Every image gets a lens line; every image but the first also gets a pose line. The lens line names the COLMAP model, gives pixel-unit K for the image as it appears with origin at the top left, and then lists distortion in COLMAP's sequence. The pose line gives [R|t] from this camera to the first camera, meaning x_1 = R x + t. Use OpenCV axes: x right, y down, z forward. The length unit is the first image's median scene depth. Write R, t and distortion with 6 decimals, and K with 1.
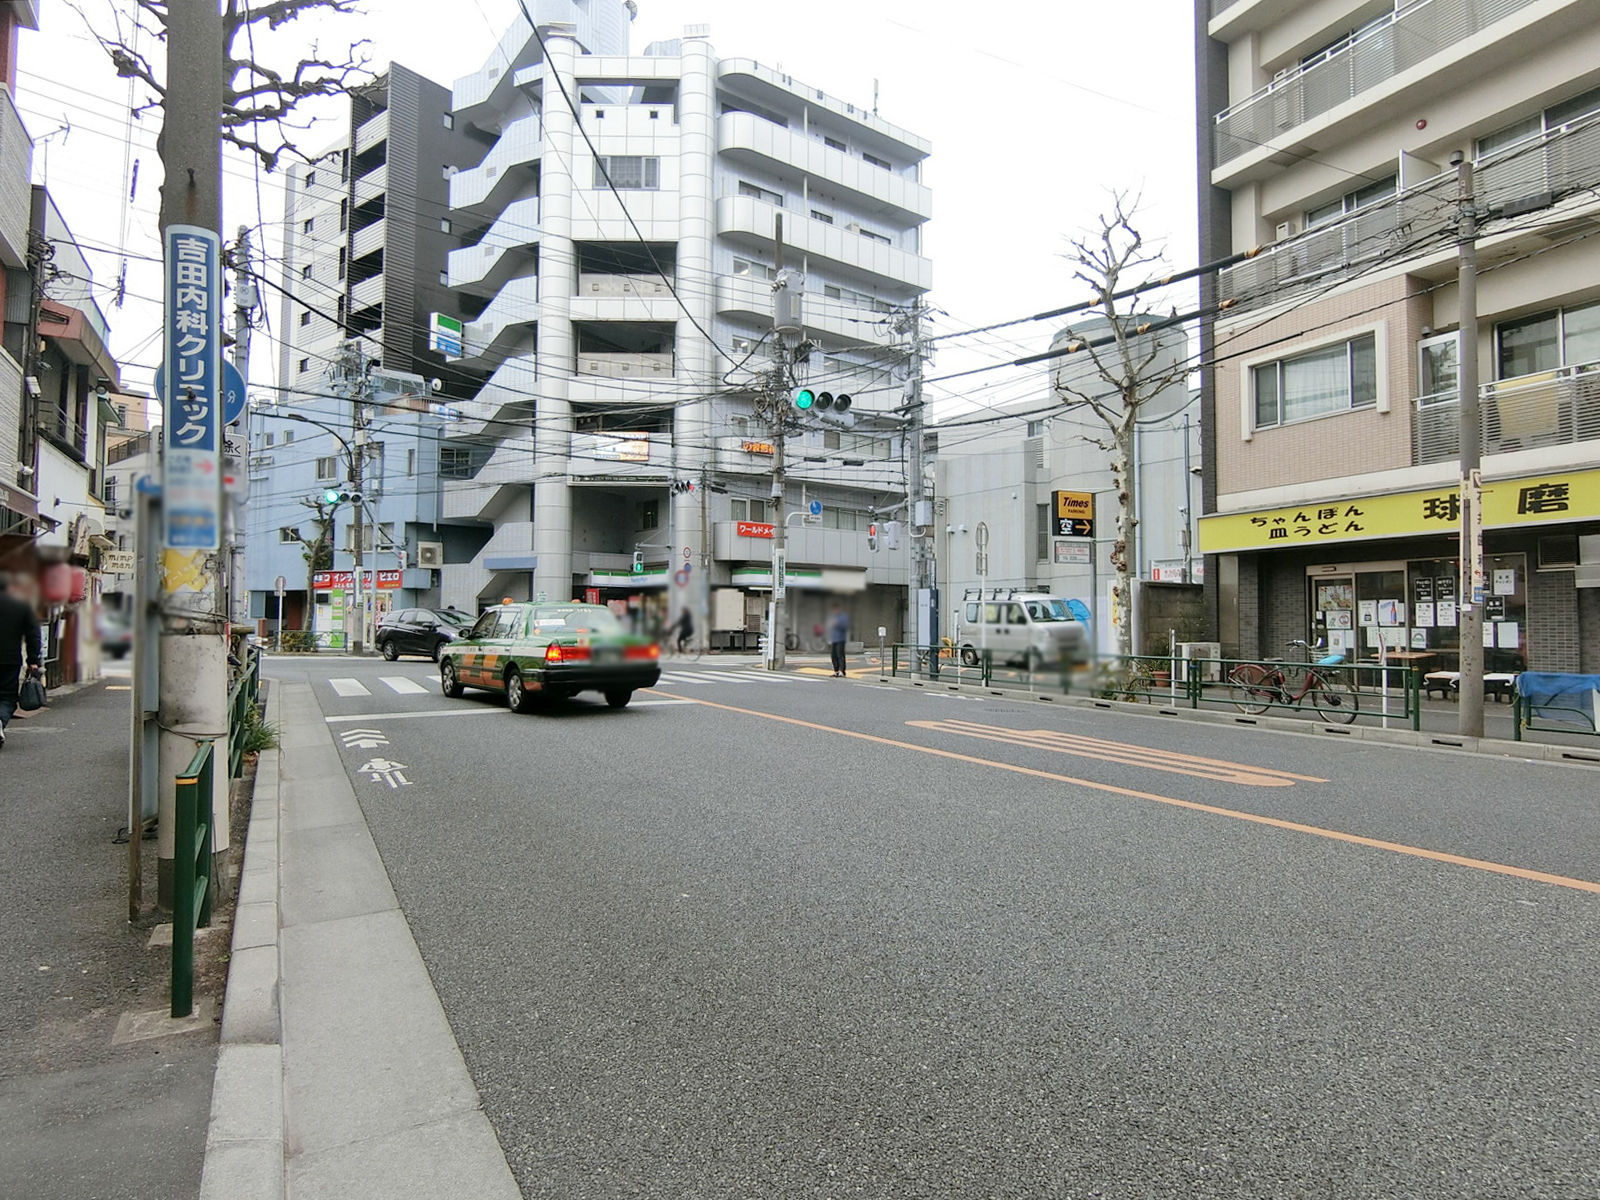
lens RADIAL K [[912.9, 0, 798.8], [0, 912.9, 600.9], [0, 0, 1]] dist [0.005115, 0.001171]
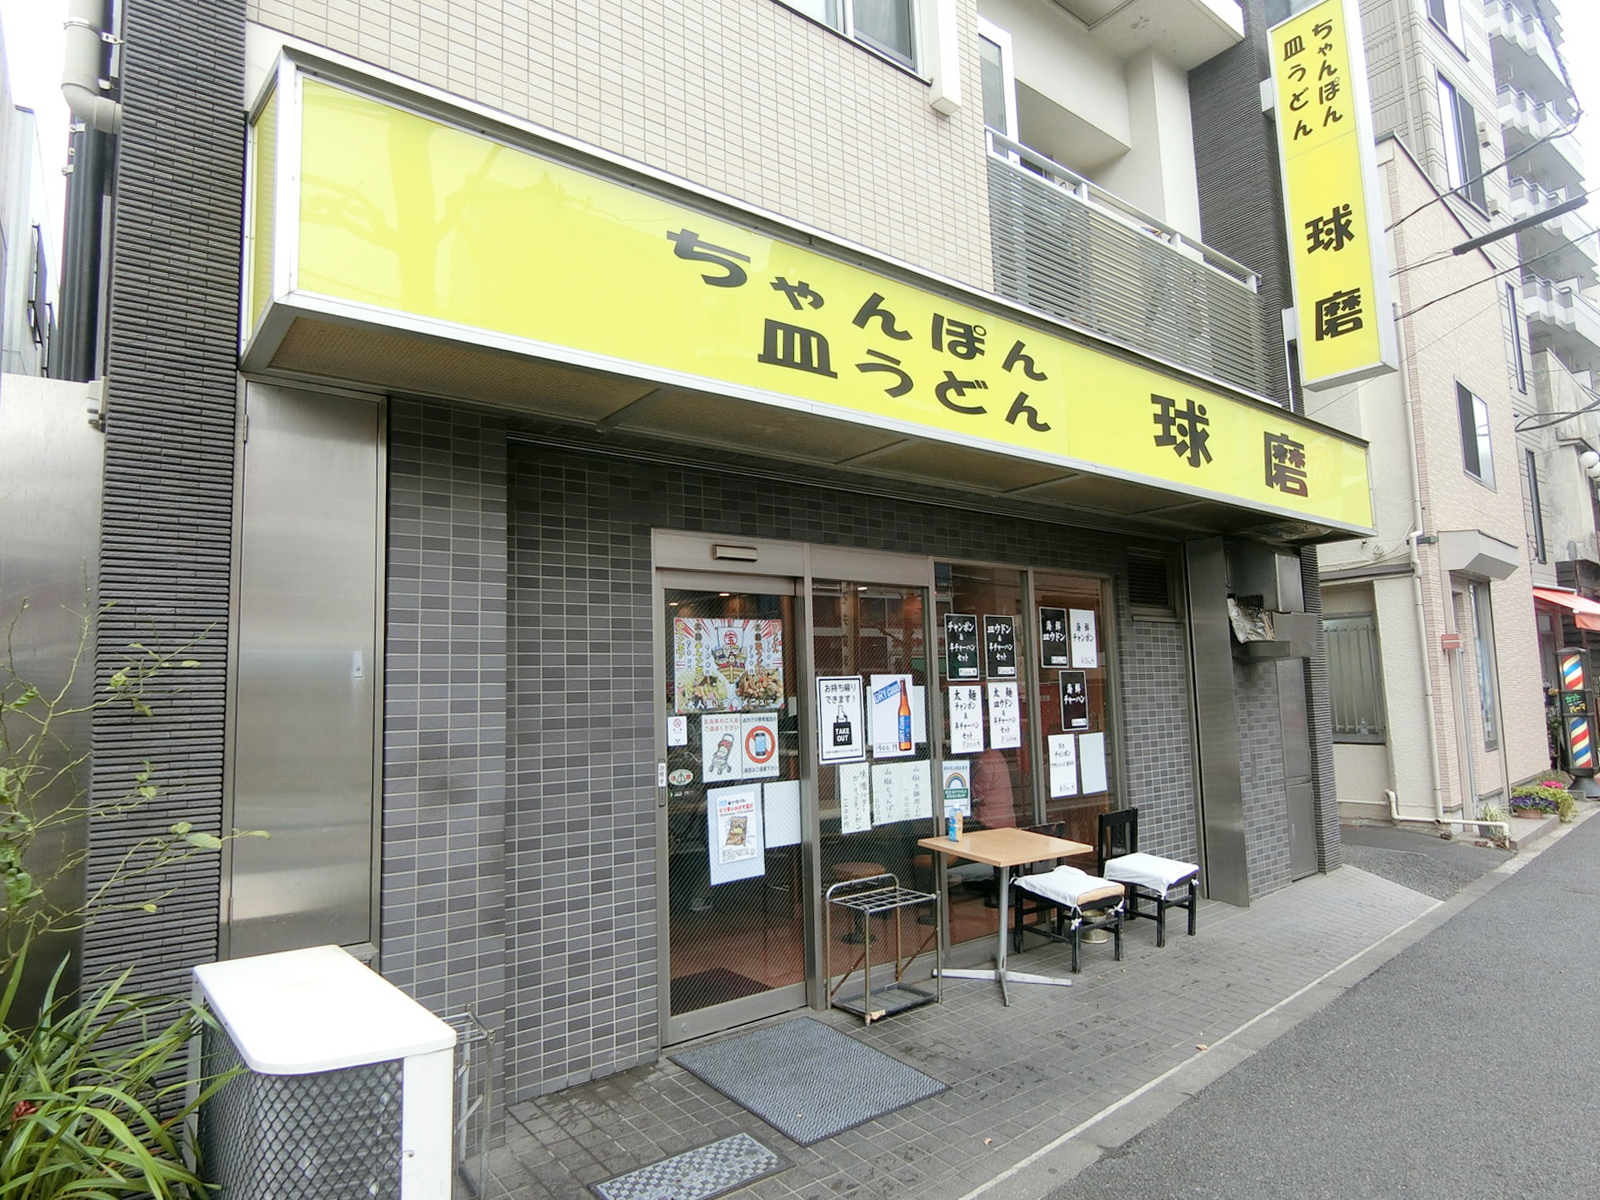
lens RADIAL K [[912.9, 0, 799.1], [0, 912.9, 599.3], [0, 0, 1]] dist [0.005115, 0.001171]
pose [[-0.200687, 0.113076, 0.973108, 0.336330], [0.000759, 0.993334, -0.115269, 0.009402], [-0.979655, -0.022394, -0.199435, 1.084250]]
